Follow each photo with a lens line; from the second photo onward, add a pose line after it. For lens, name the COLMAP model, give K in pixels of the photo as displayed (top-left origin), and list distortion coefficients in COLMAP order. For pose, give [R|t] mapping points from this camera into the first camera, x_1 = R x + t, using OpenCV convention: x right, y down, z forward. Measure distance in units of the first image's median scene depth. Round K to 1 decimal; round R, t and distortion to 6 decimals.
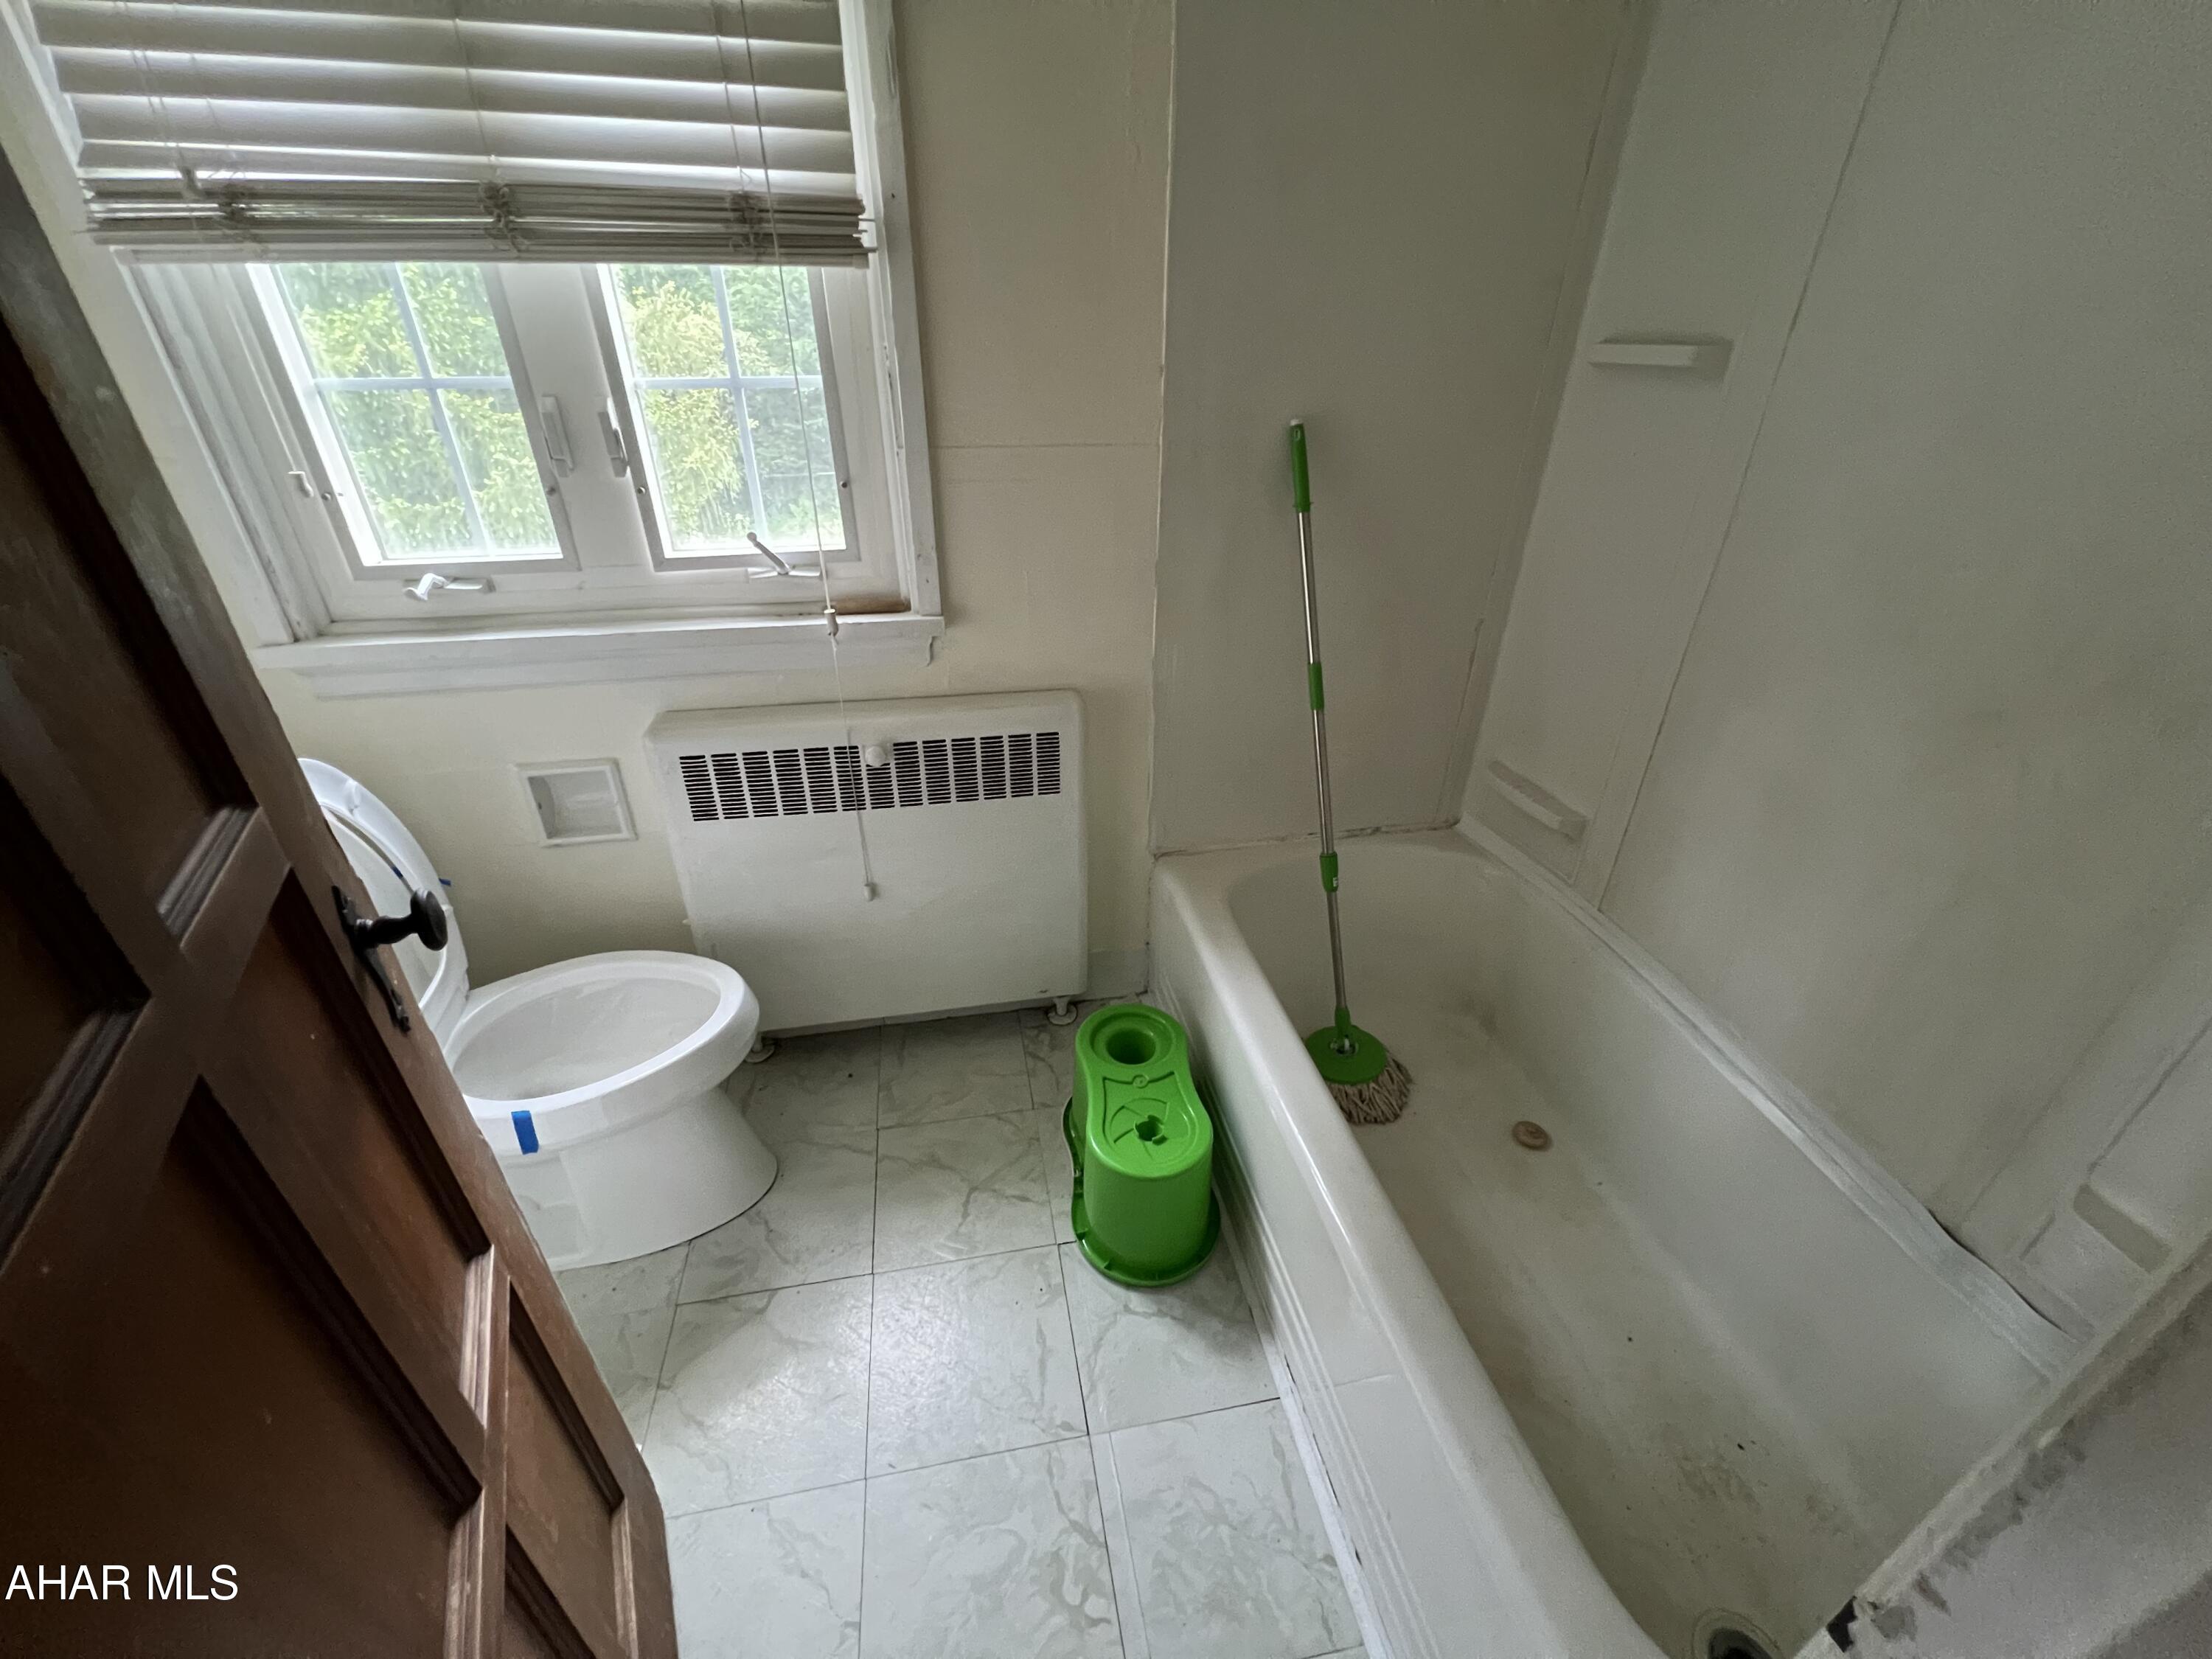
lens RADIAL K [[884.0, 0, 1103.6], [0, 884.0, 824.7], [0, 0, 1]] dist [-0.003824, 0.000677]
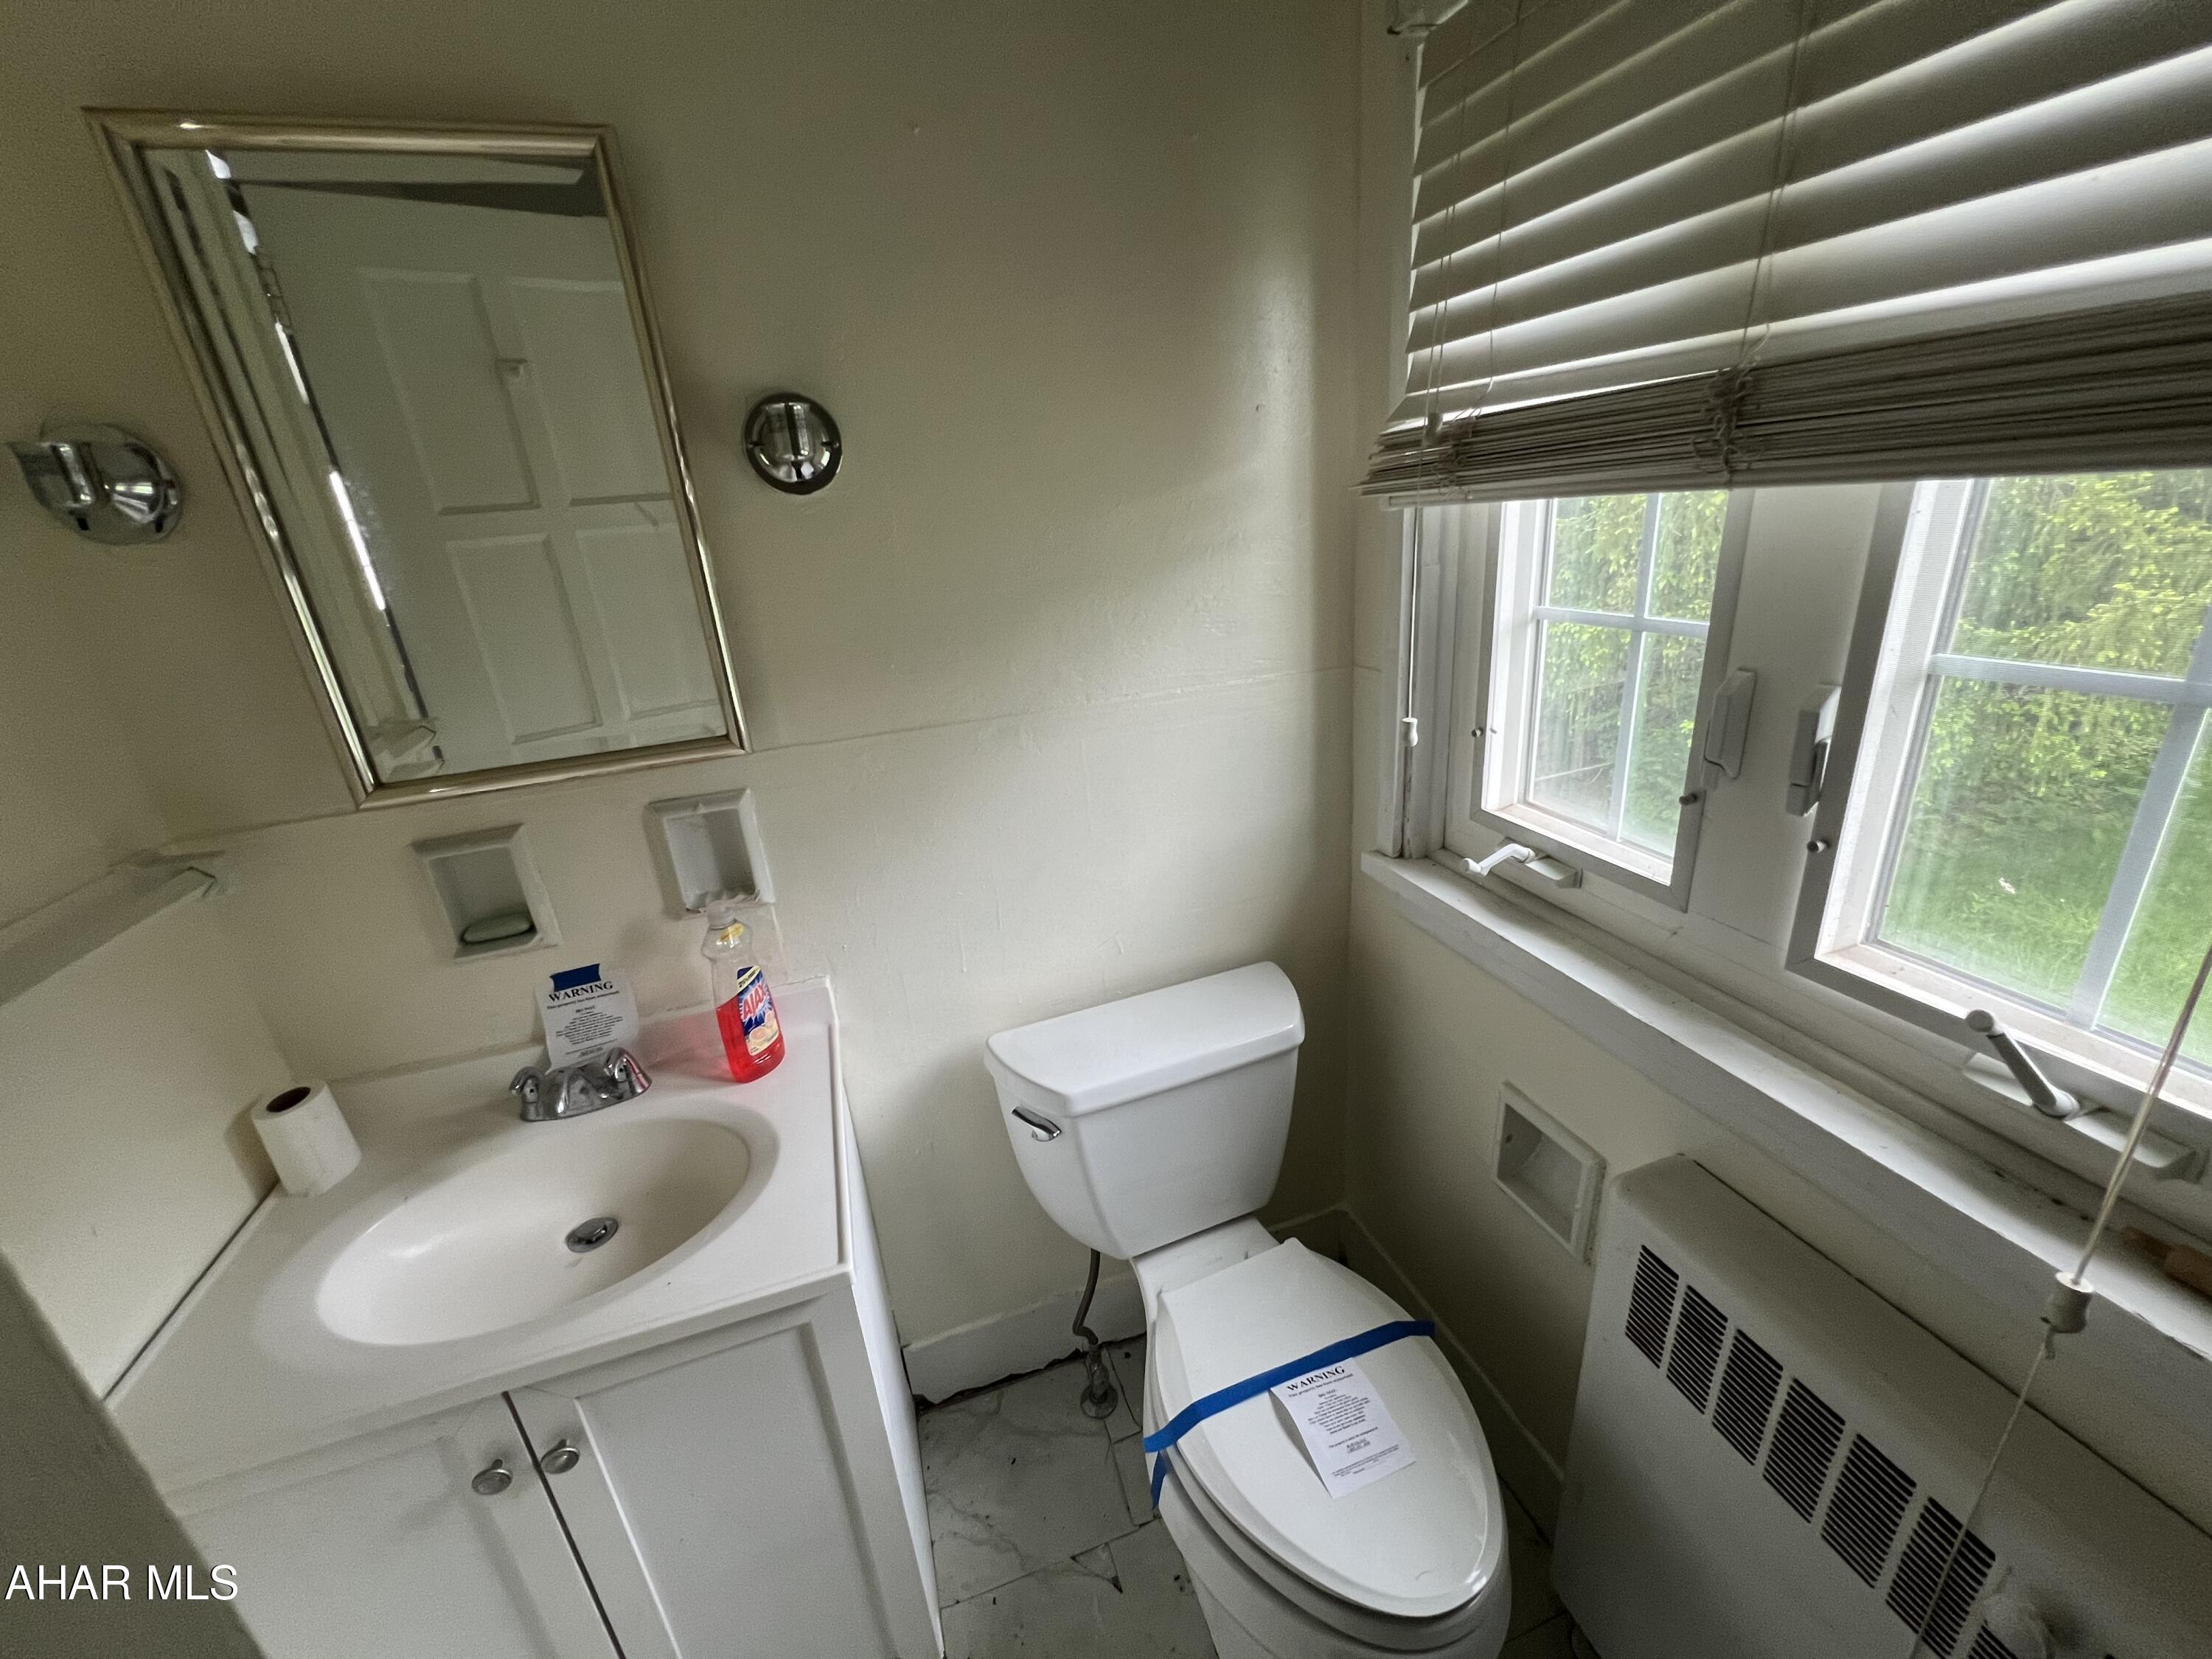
lens RADIAL K [[884.7, 0, 1113.6], [0, 884.7, 822.7], [0, 0, 1]] dist [-0.001006, -0.000095]
pose [[0.134549, 0.326275, -0.935650, -0.073355], [-0.419085, 0.874368, 0.244639, -0.344641], [0.897922, 0.359201, 0.254383, 0.464759]]
